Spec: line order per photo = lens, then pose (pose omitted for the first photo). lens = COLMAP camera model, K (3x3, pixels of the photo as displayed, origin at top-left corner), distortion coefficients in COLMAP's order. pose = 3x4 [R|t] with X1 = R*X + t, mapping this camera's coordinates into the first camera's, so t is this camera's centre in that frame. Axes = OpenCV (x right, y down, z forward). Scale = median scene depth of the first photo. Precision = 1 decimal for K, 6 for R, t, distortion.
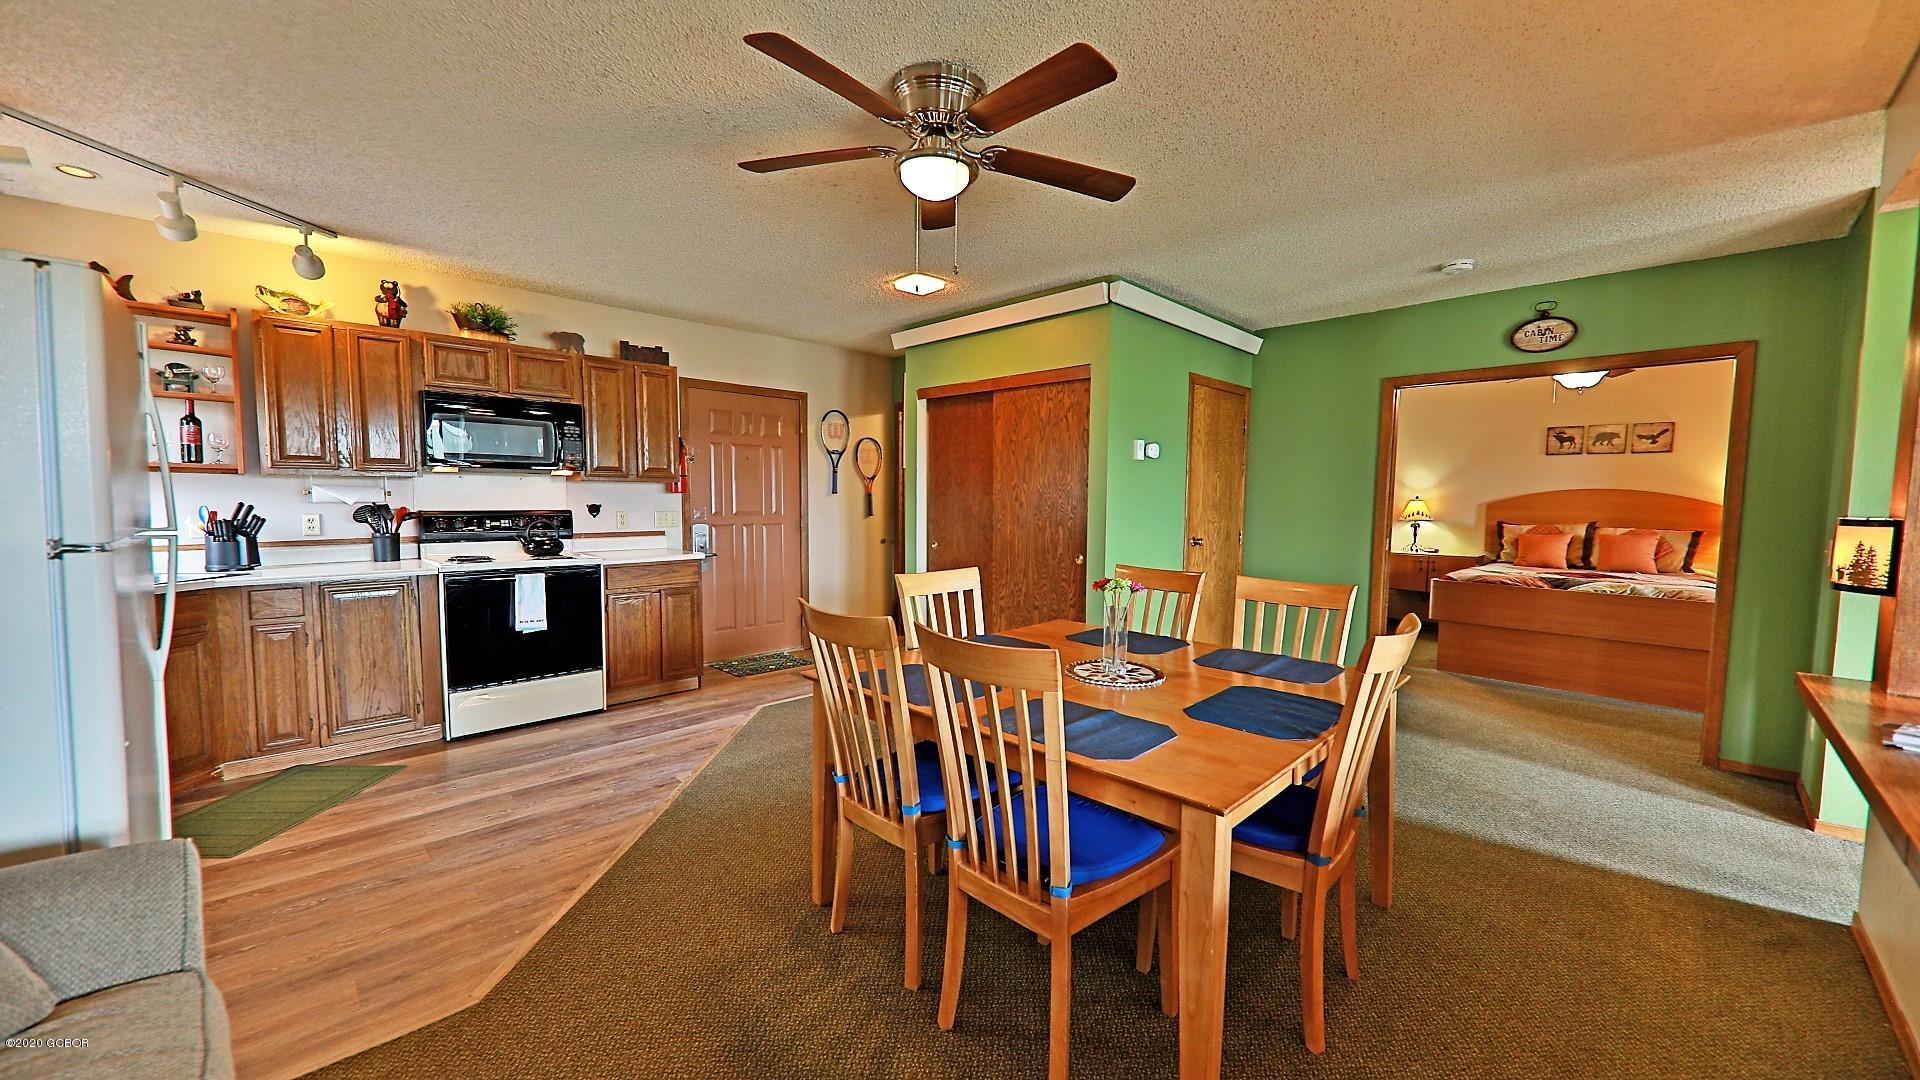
lens RADIAL K [[704.3, 0, 960.0], [0, 704.3, 544.4], [0, 0, 1]] dist [0.001792, -0.002304]
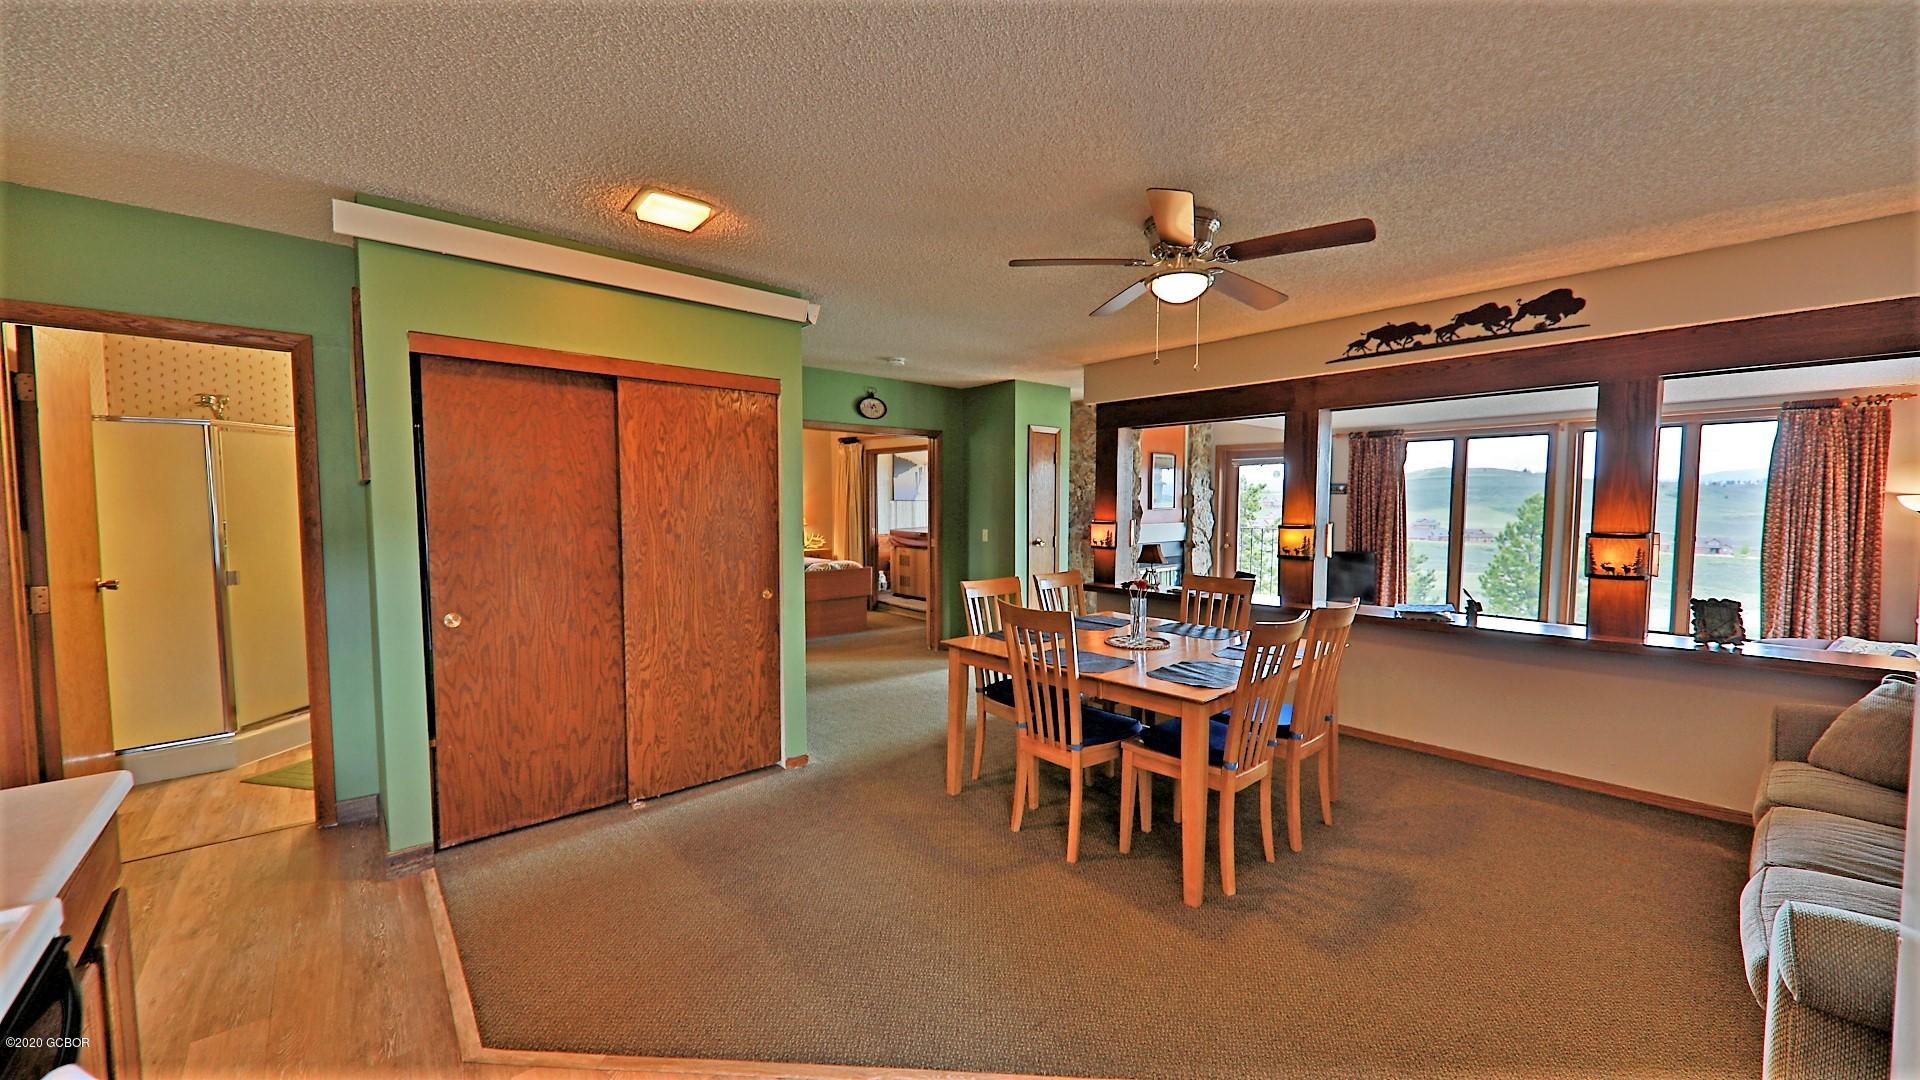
lens RADIAL K [[704.3, 0, 962.8], [0, 704.3, 536.2], [0, 0, 1]] dist [0.001792, -0.002304]
pose [[0.044004, -0.060015, 0.997227, -0.717529], [0.068022, 0.996057, 0.056943, -0.087092], [-0.996713, 0.065328, 0.047913, 0.717237]]
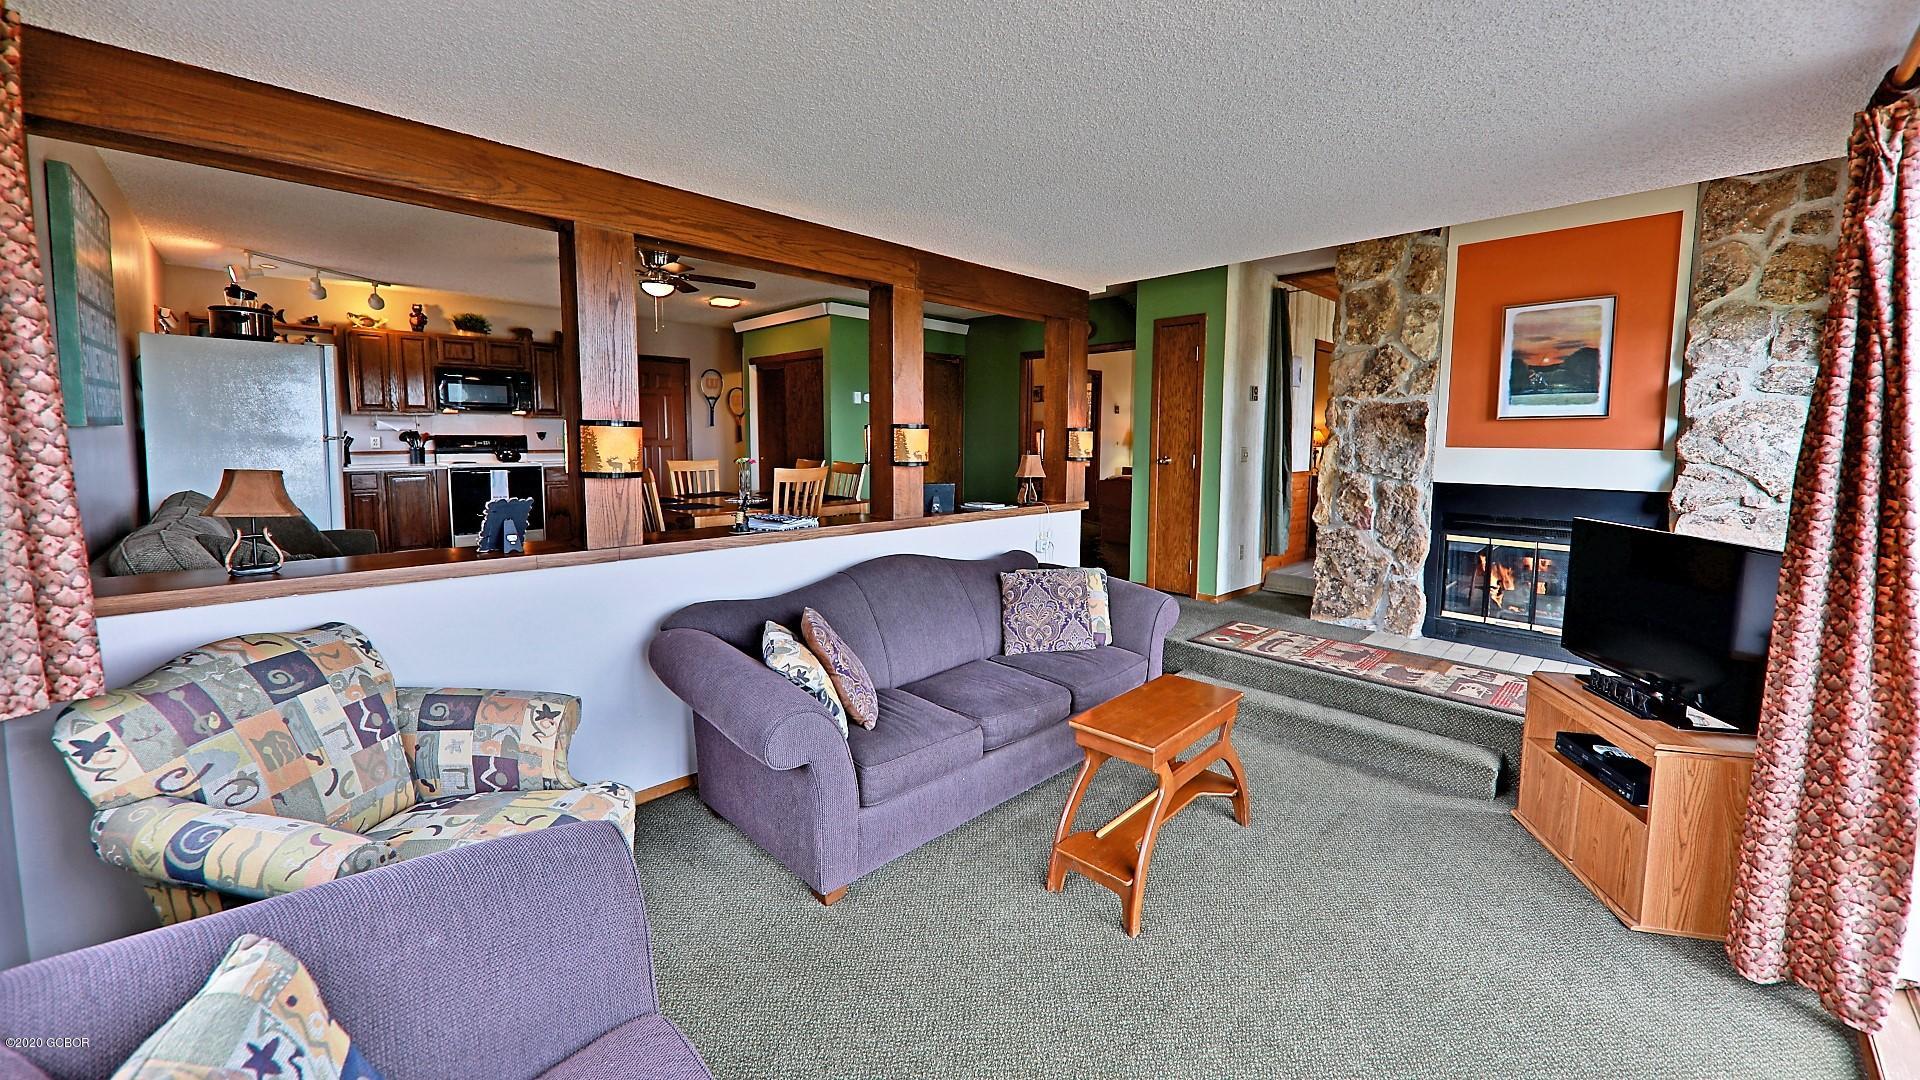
lens RADIAL K [[704.3, 0, 962.1], [0, 704.3, 488.8], [0, 0, 1]] dist [0.001792, -0.002304]
pose [[0.999990, -0.004486, 0.000011, 0.514971], [0.004486, 0.999942, 0.009787, 0.071388], [-0.000055, -0.009787, 0.999952, -0.717141]]
